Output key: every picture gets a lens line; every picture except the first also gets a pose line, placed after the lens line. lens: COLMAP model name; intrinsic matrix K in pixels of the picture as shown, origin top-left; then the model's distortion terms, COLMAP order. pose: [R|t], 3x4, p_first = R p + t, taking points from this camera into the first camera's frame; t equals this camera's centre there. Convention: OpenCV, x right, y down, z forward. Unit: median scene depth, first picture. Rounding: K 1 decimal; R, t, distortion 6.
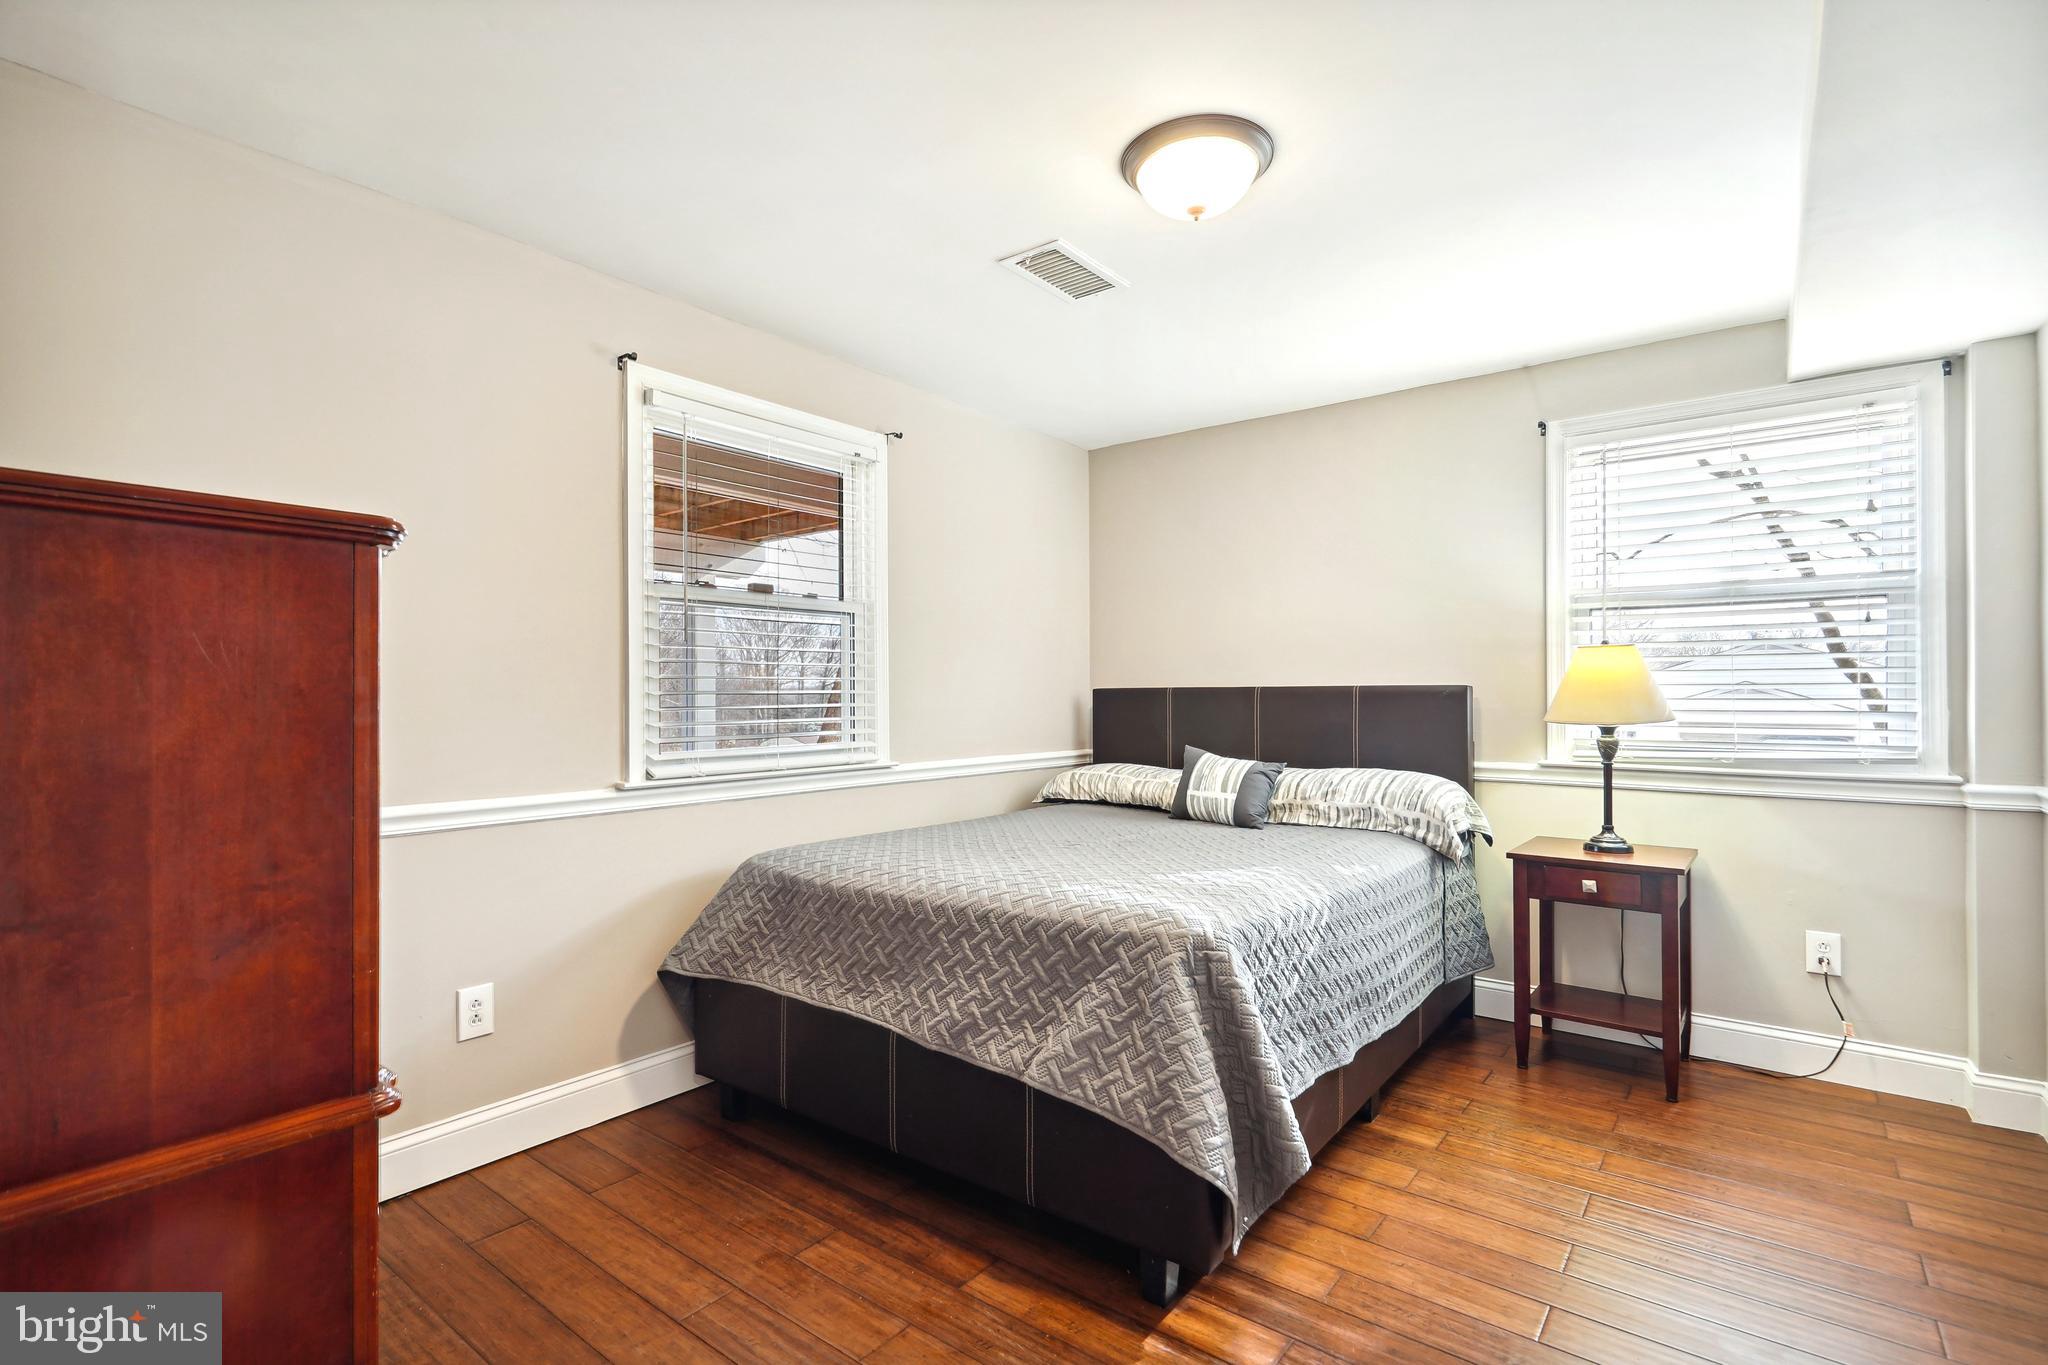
lens RADIAL K [[955.2, 0, 1024.0], [0, 955.2, 682.5], [0, 0, 1]] dist [-0.000076, -0.000061]
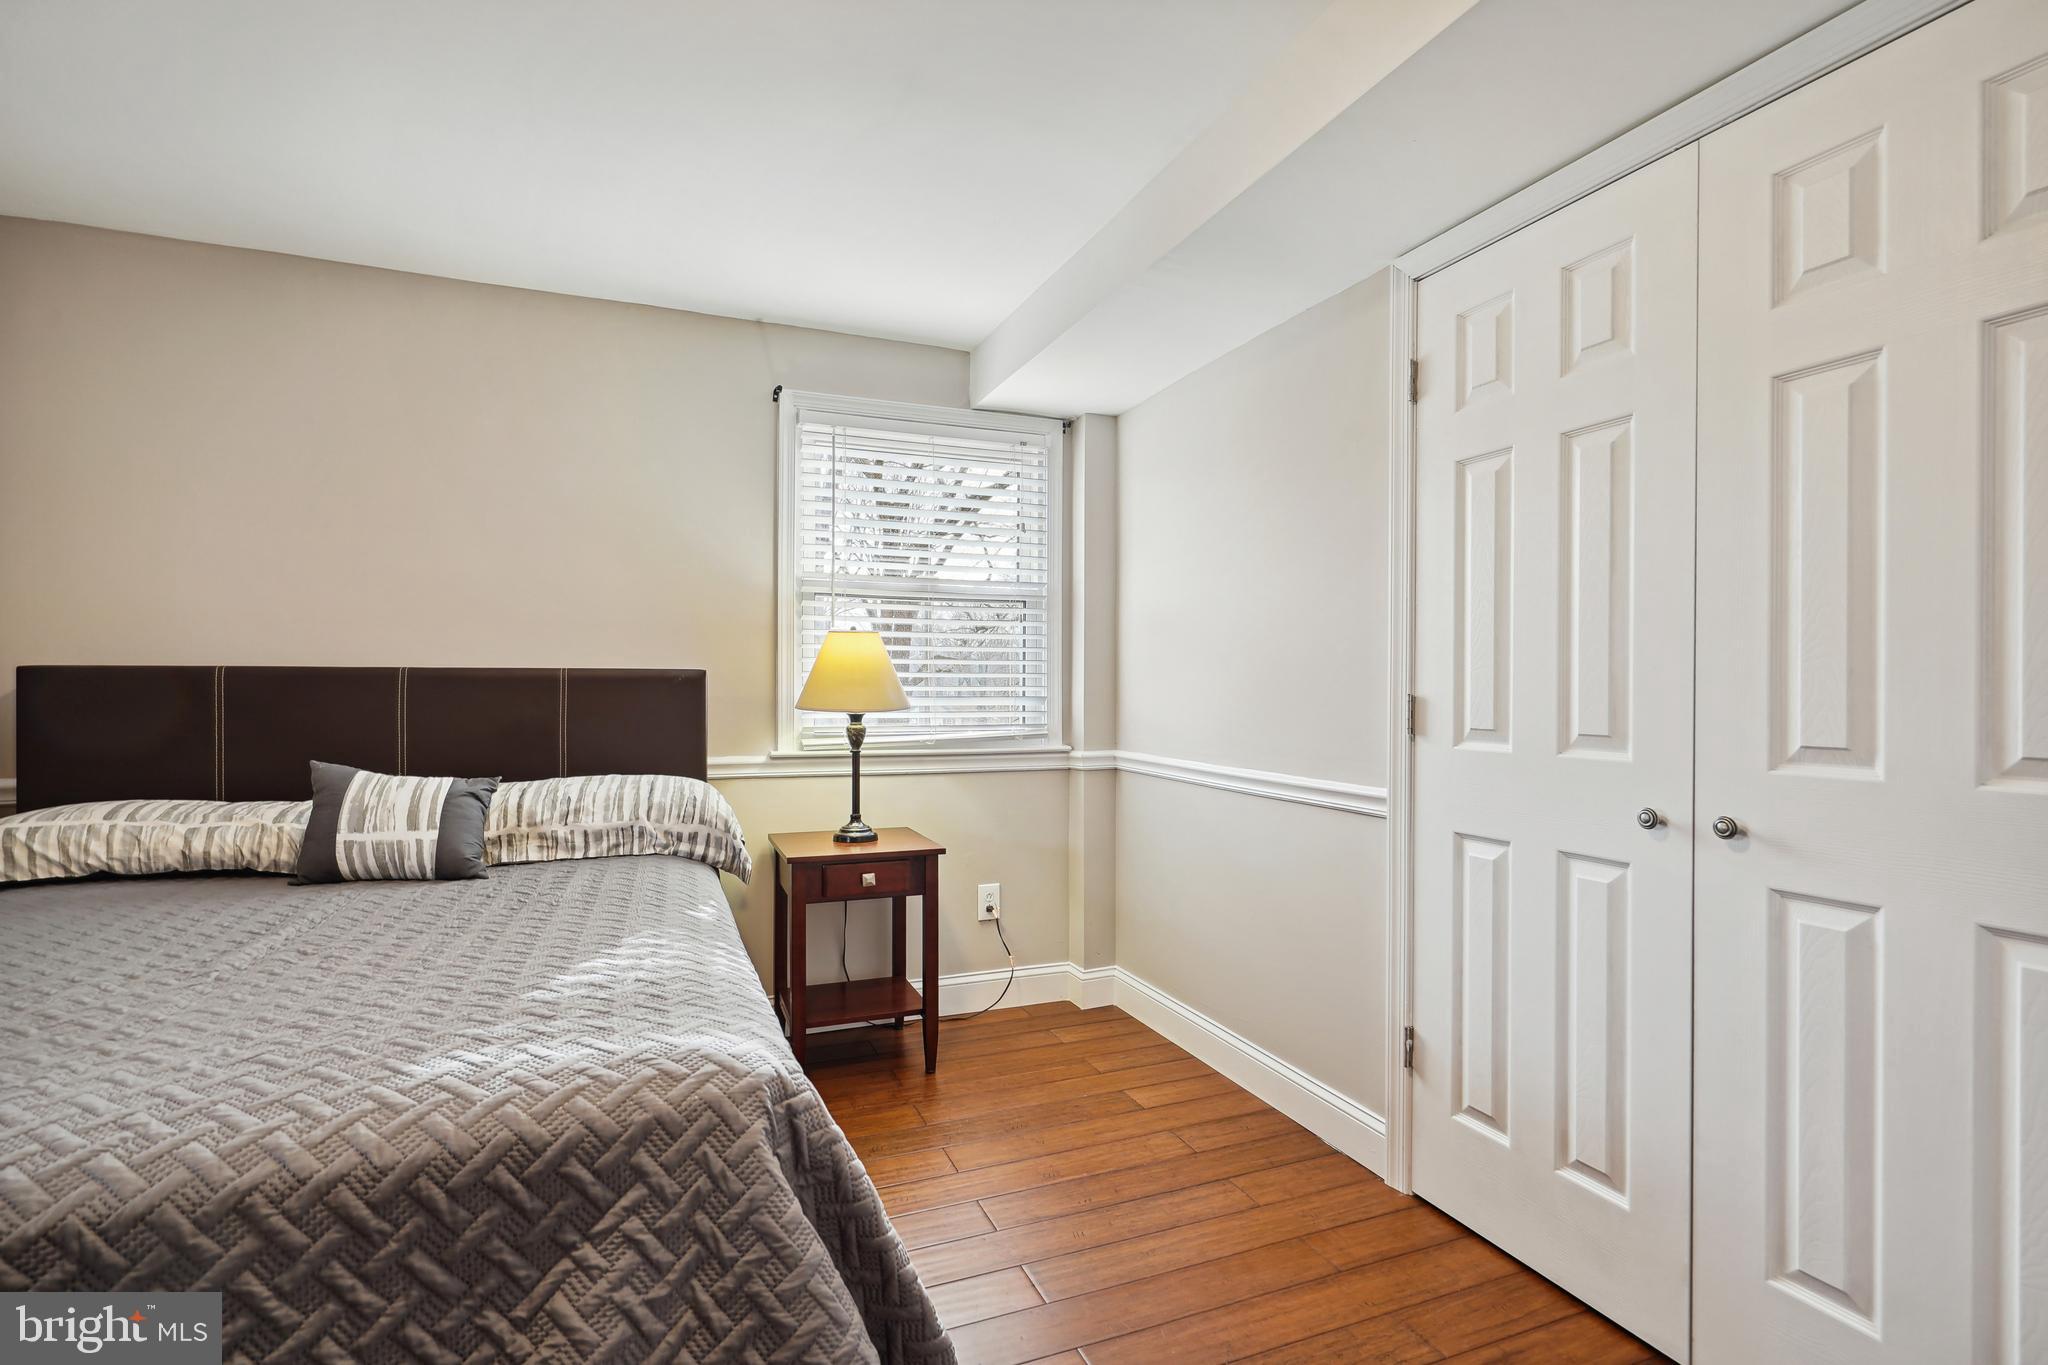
lens RADIAL K [[966.0, 0, 1024.0], [0, 966.0, 682.5], [0, 0, 1]] dist [-0.003005, -0.000517]
pose [[0.498466, 0.004243, 0.866899, -0.163230], [-0.014553, 0.999888, 0.003474, 0.008073], [-0.866787, -0.014348, 0.498472, 0.352811]]
